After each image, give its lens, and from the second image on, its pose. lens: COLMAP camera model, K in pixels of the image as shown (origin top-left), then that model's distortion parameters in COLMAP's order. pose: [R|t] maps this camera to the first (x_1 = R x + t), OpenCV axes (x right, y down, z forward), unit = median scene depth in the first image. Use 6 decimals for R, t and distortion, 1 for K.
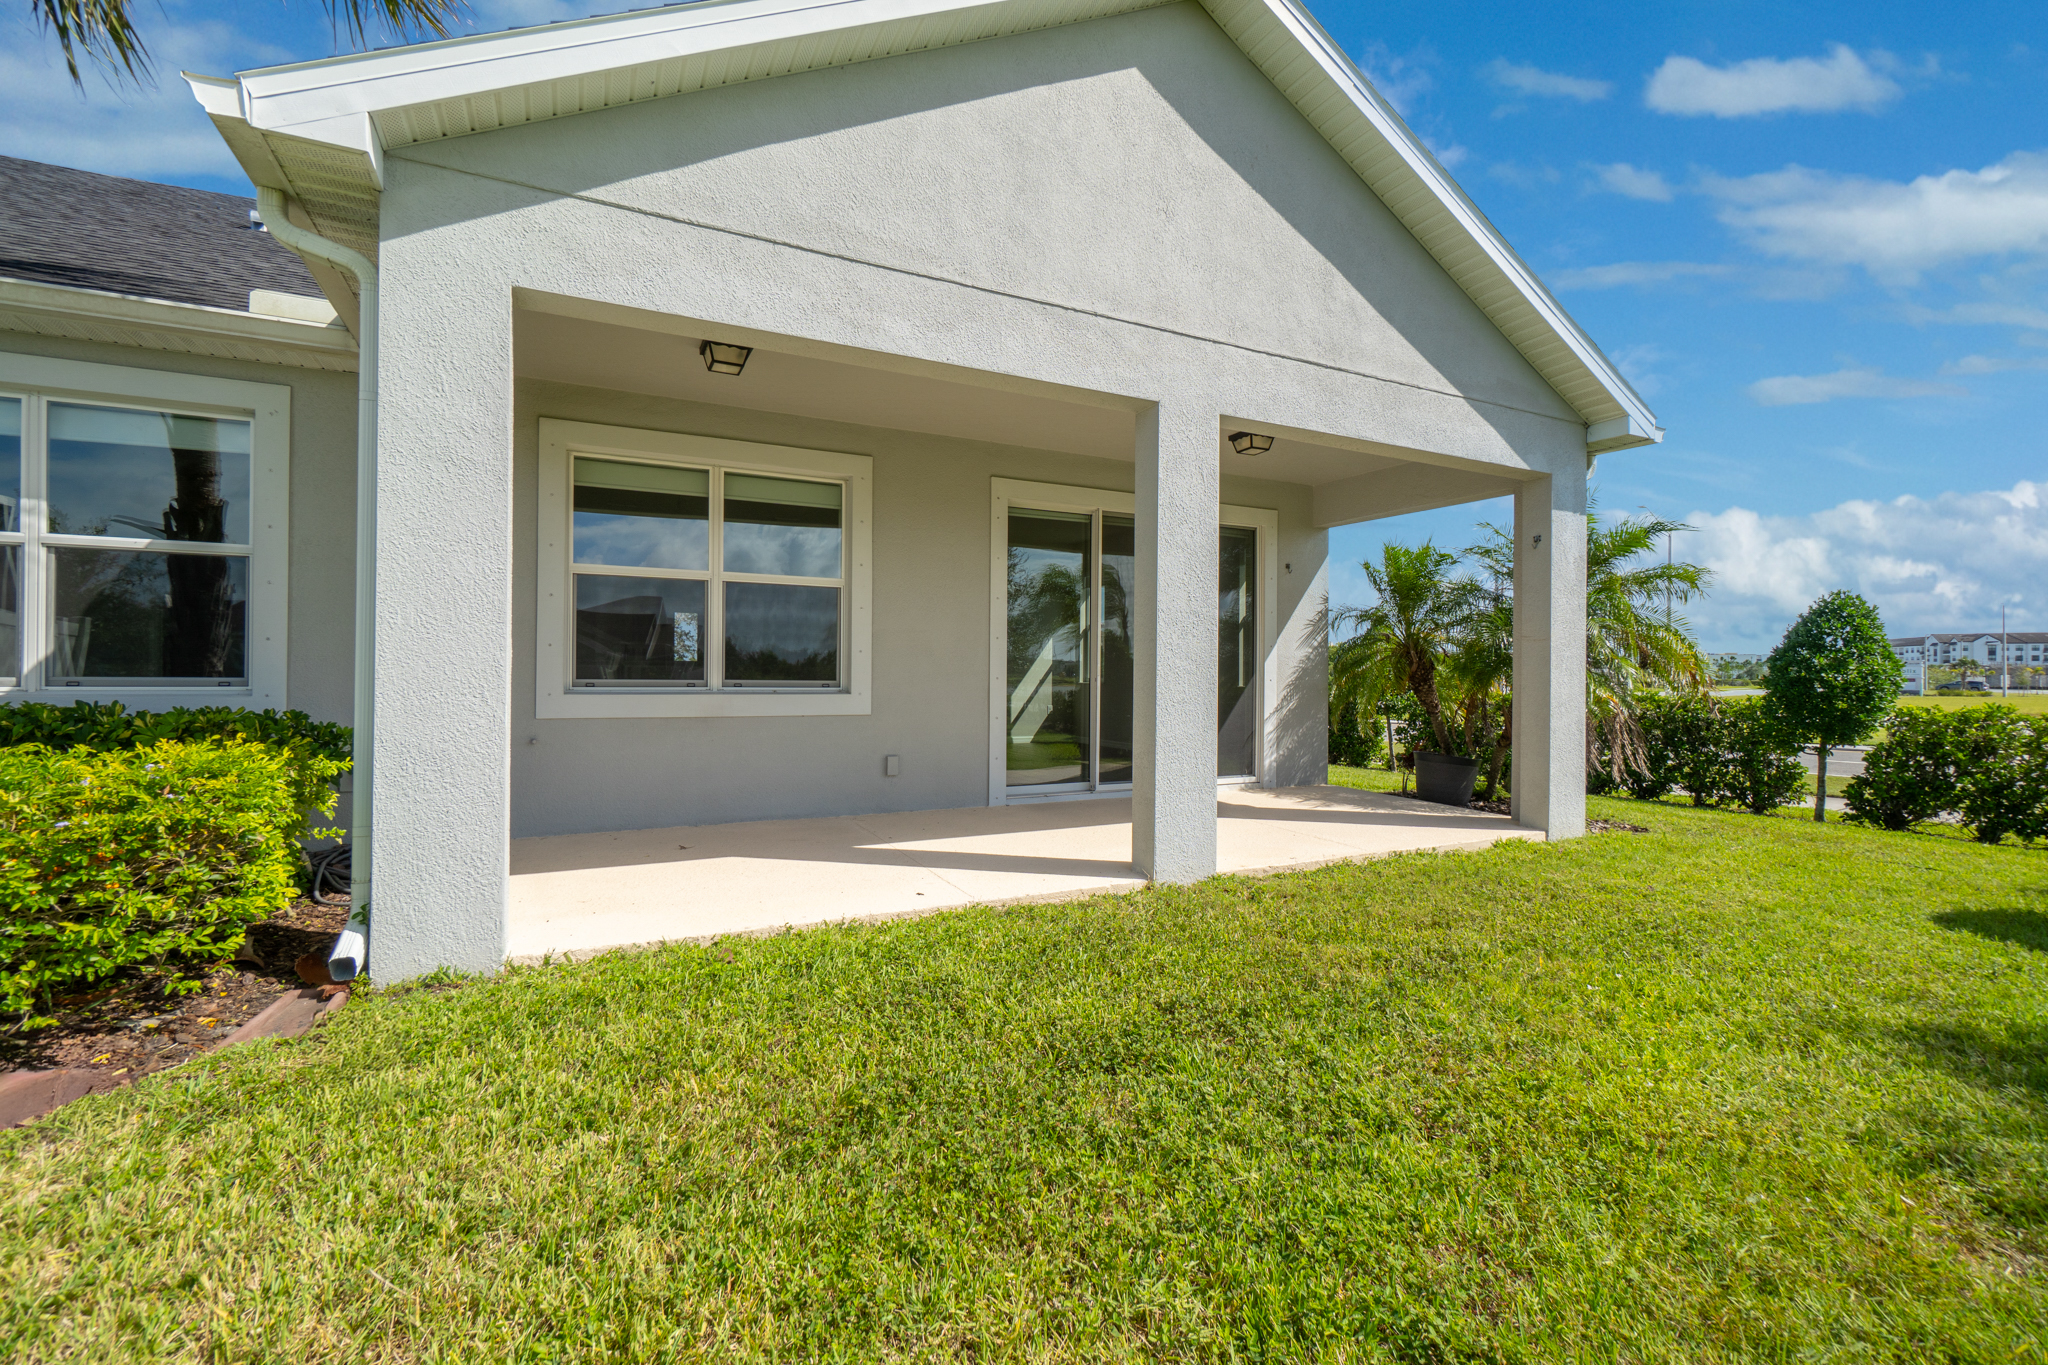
lens RADIAL K [[885.5, 0, 1014.7], [0, 885.5, 679.4], [0, 0, 1]] dist [0.000907, 0.001054]
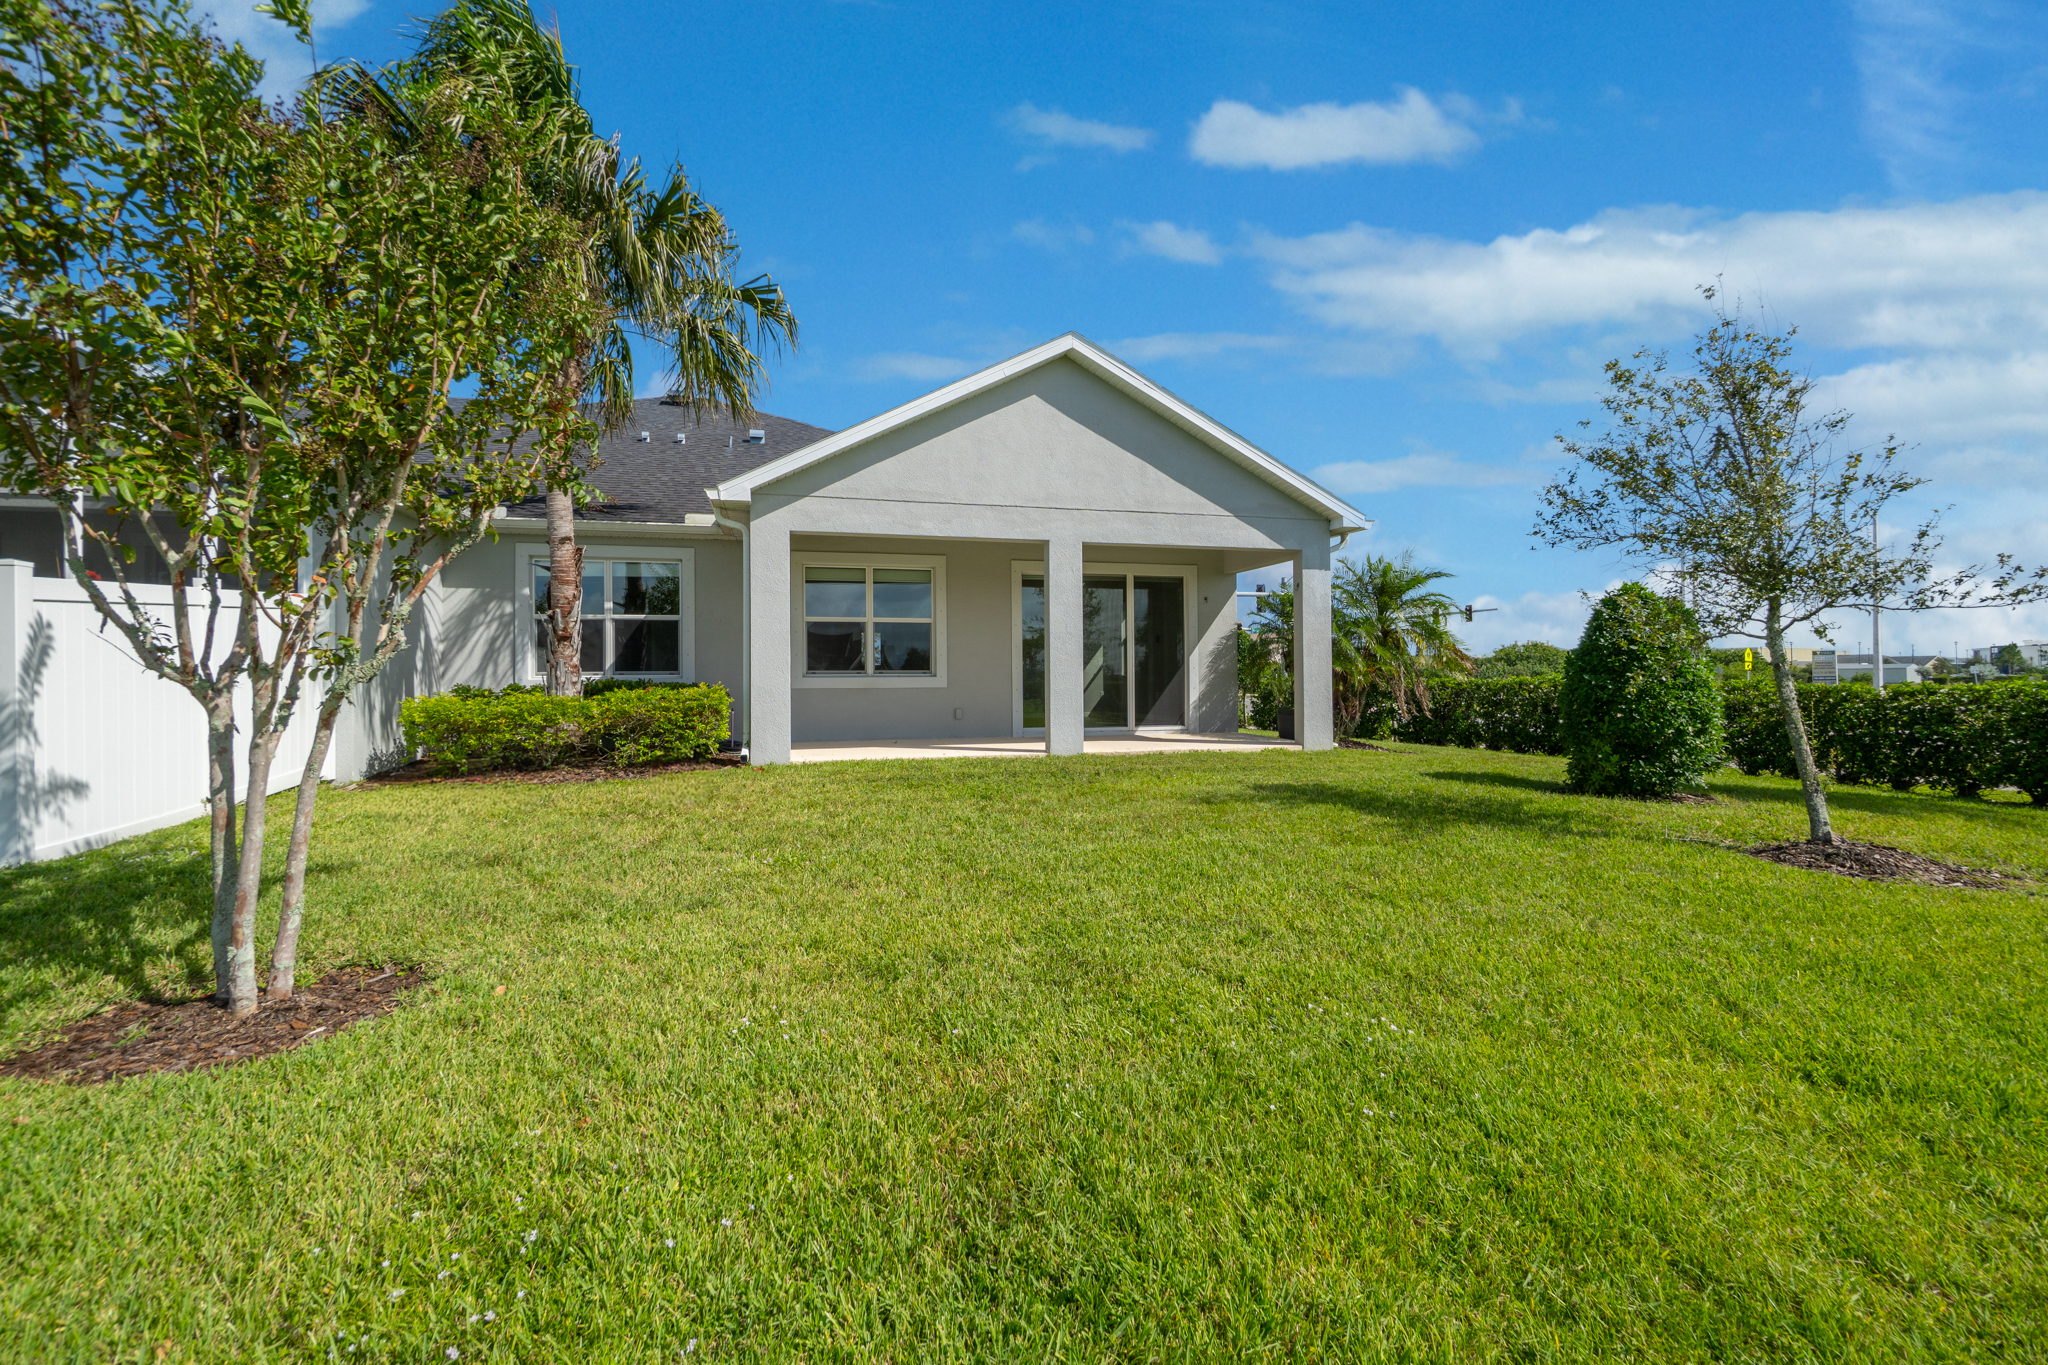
lens RADIAL K [[885.5, 0, 1029.2], [0, 885.5, 682.3], [0, 0, 1]] dist [0.000907, 0.001054]
pose [[0.979939, -0.014549, -0.198764, 0.507252], [0.013788, 0.999891, -0.005213, 0.052798], [0.198819, 0.002368, 0.980033, -1.106402]]
